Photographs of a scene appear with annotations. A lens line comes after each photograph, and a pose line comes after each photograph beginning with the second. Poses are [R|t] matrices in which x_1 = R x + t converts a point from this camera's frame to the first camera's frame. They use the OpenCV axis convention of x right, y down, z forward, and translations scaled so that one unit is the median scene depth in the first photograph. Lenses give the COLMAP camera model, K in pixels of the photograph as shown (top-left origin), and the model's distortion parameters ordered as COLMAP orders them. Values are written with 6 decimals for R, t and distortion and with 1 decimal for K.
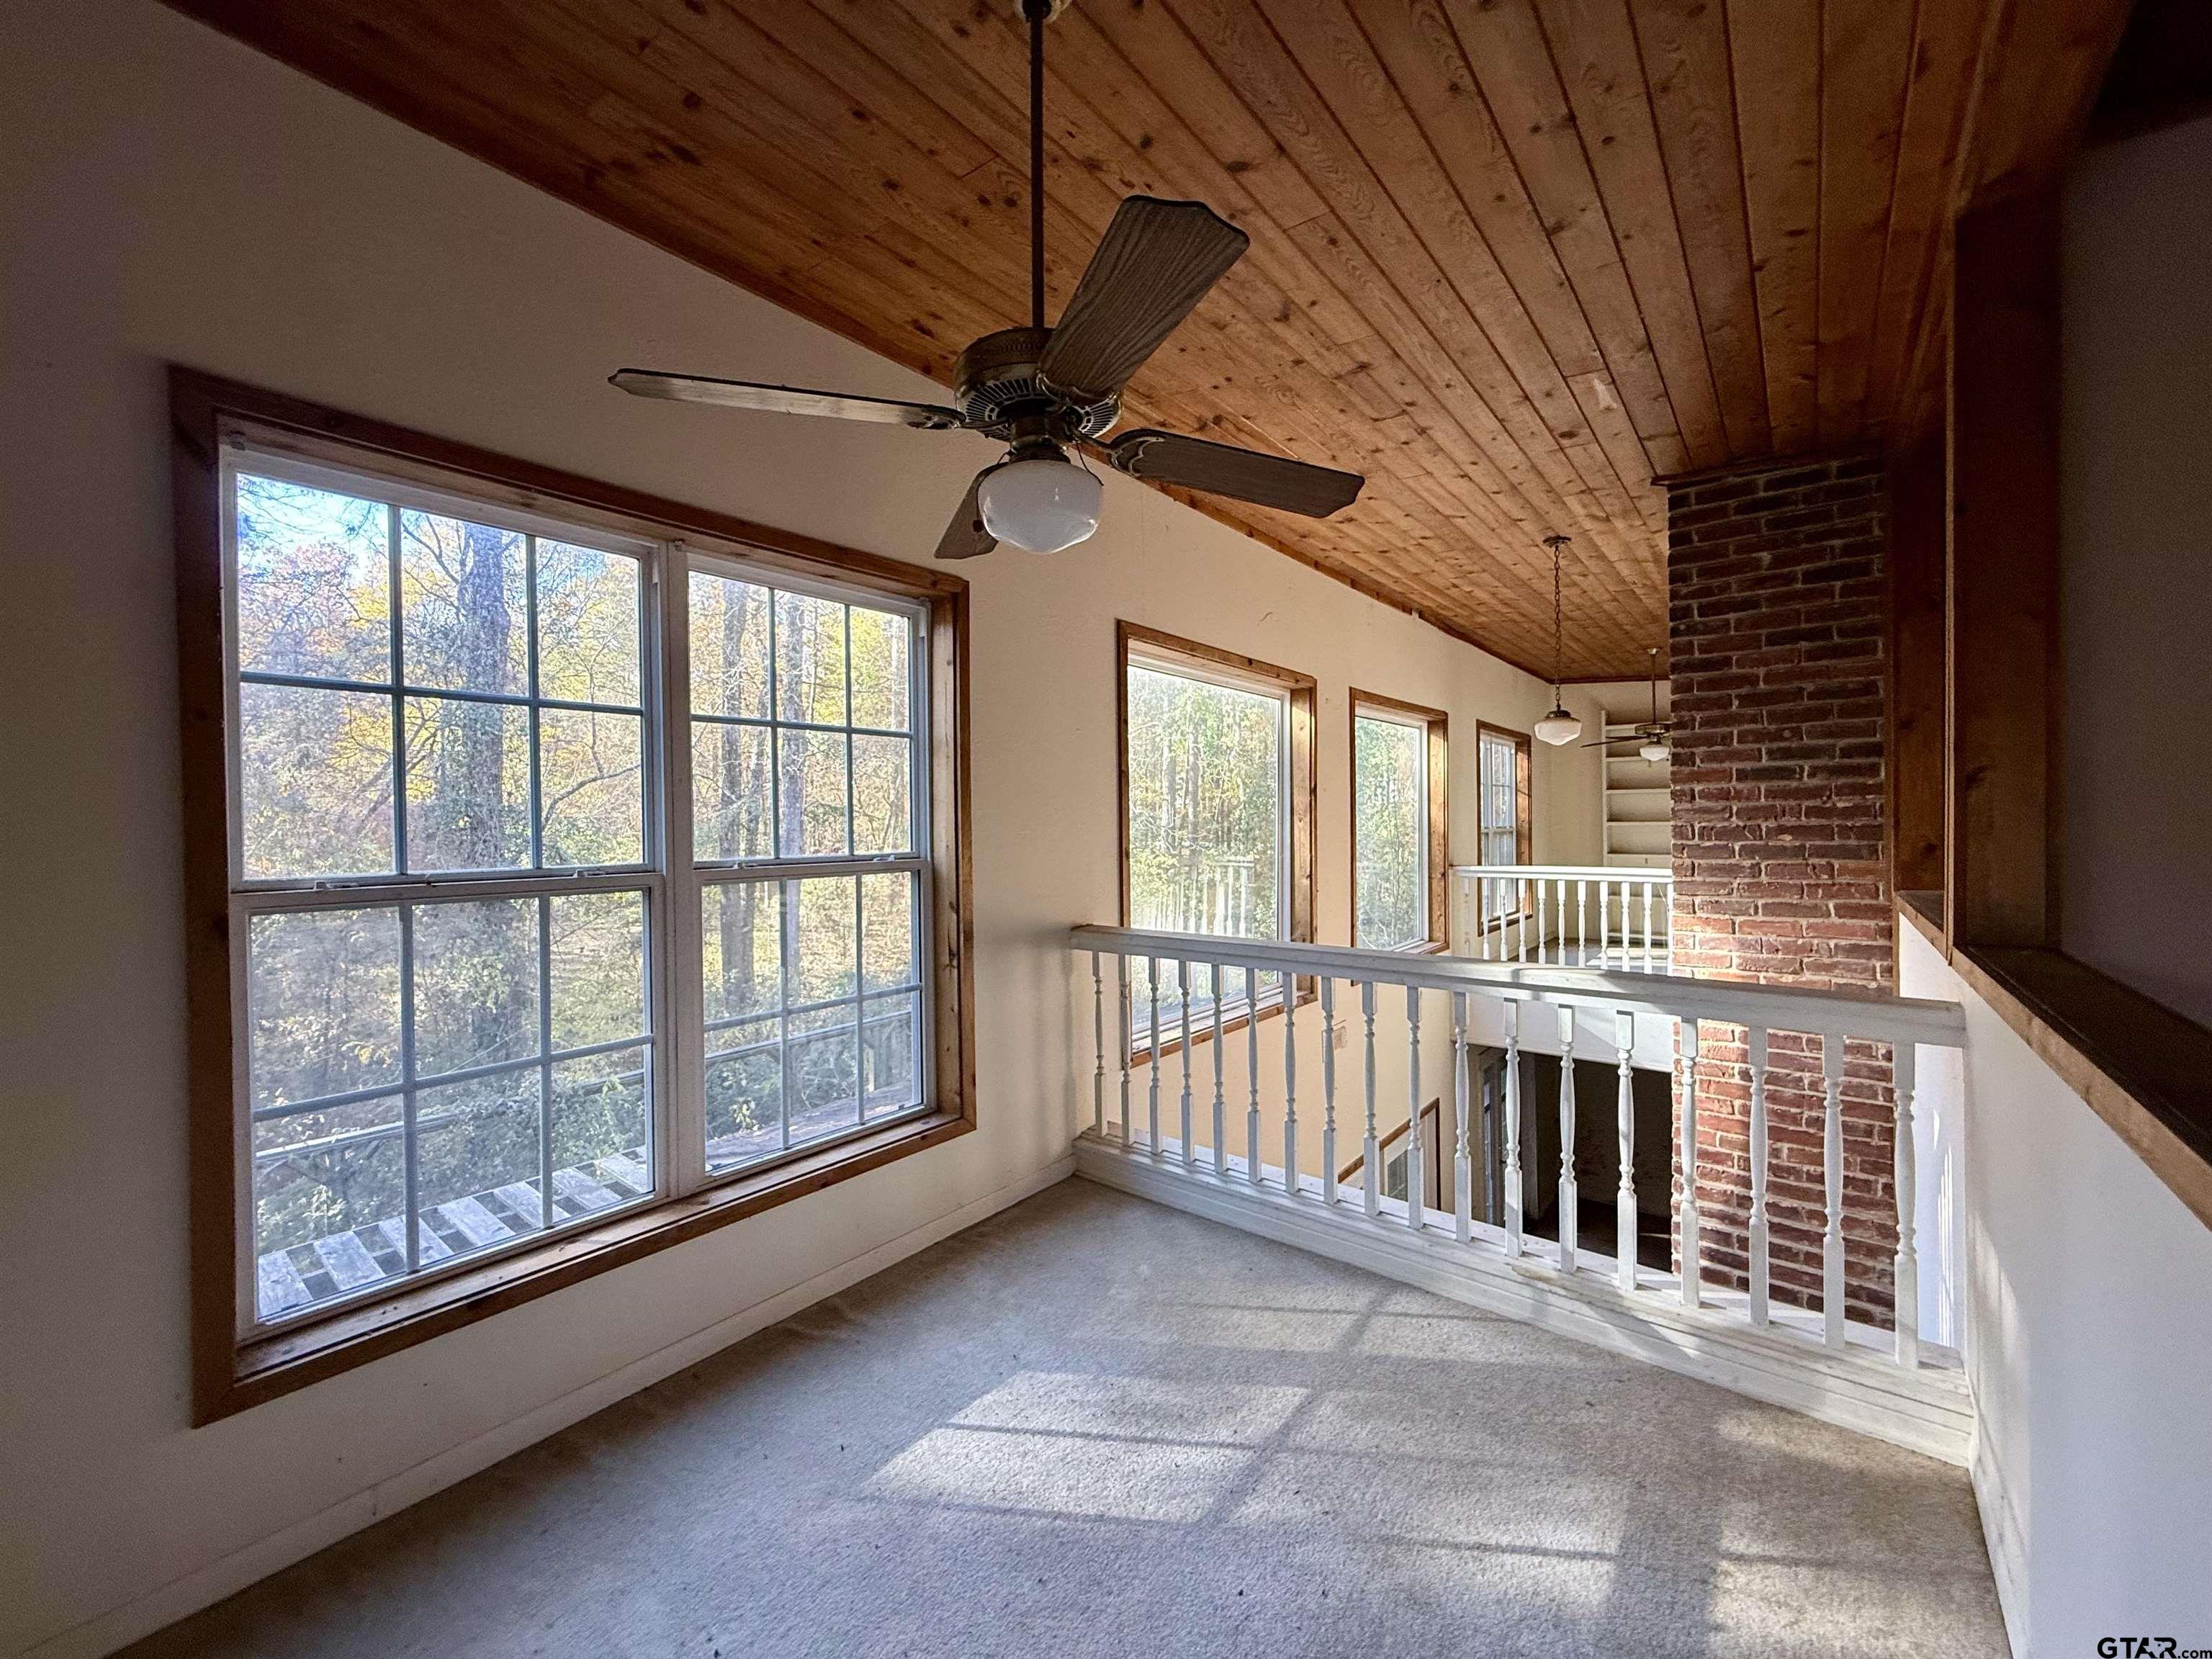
lens RADIAL K [[880.4, 0, 1102.9], [0, 880.4, 832.2], [0, 0, 1]] dist [0.000429, 0.000296]
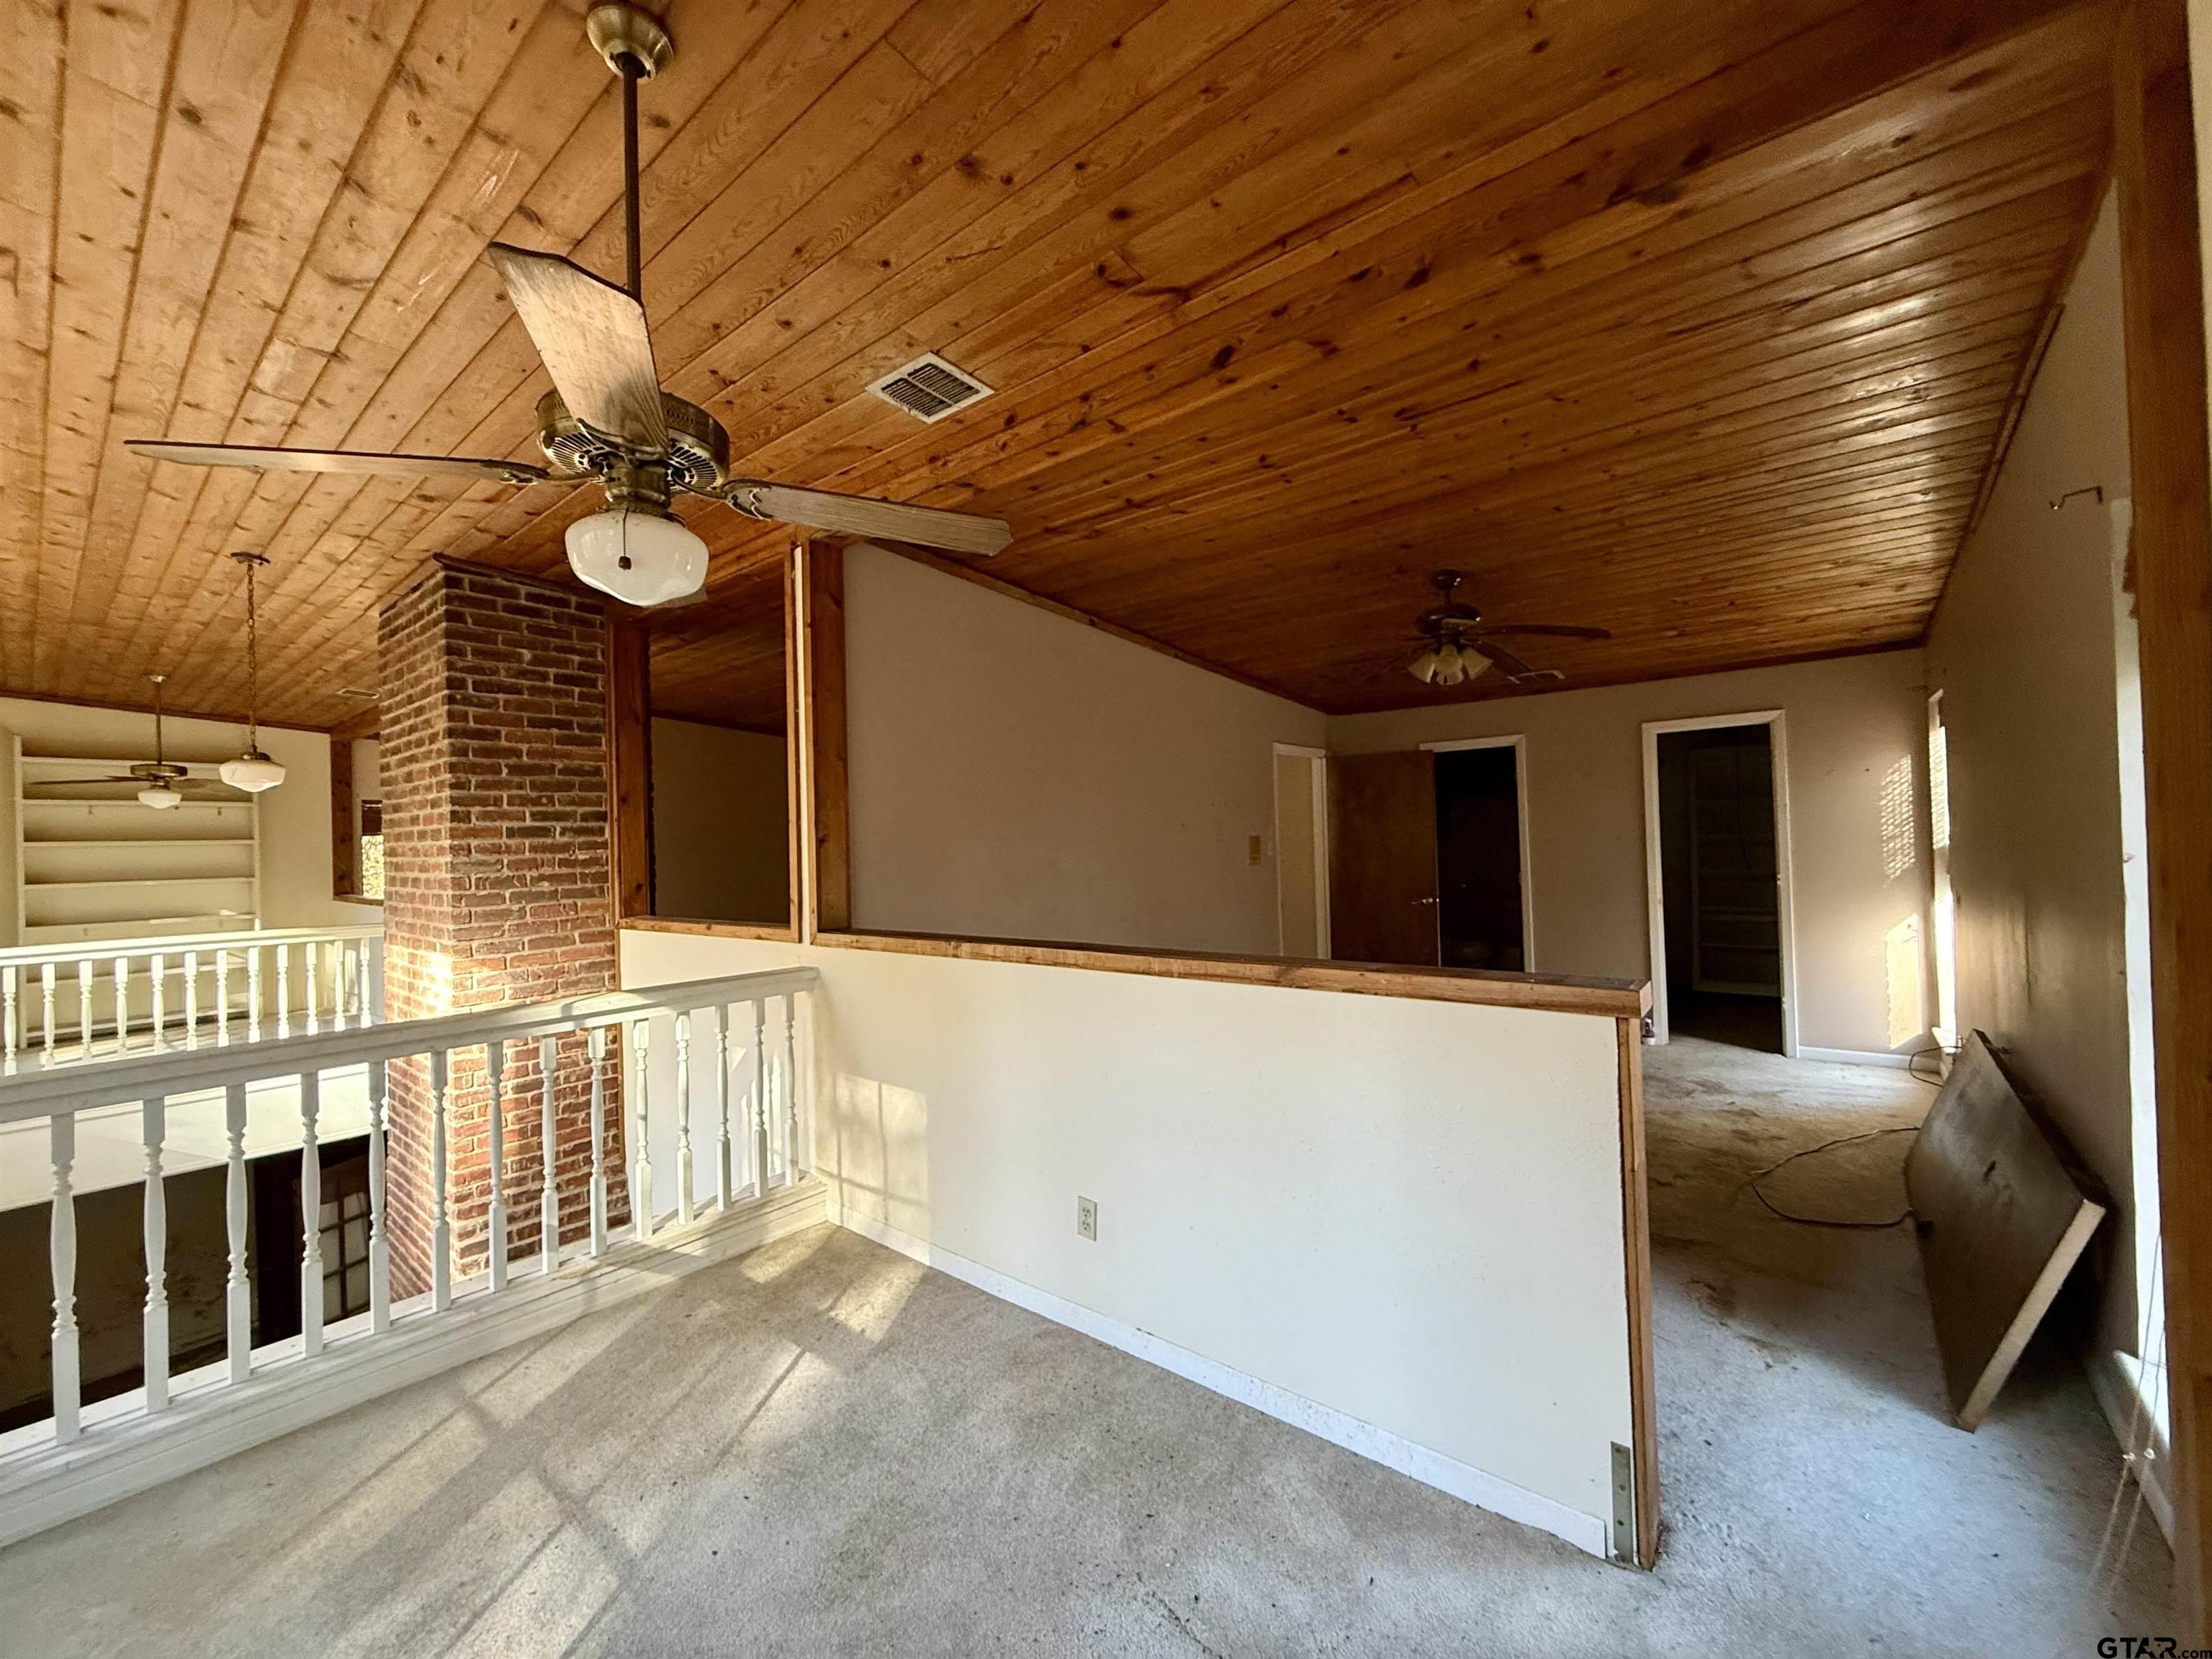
lens RADIAL K [[880.4, 0, 1104.4], [0, 880.4, 830.2], [0, 0, 1]] dist [0.000429, 0.000296]
pose [[0.000235, 0.024109, 0.999709, -0.460596], [0.040412, 0.998892, -0.024099, -0.007927], [-0.999183, 0.040405, -0.000740, 0.214282]]
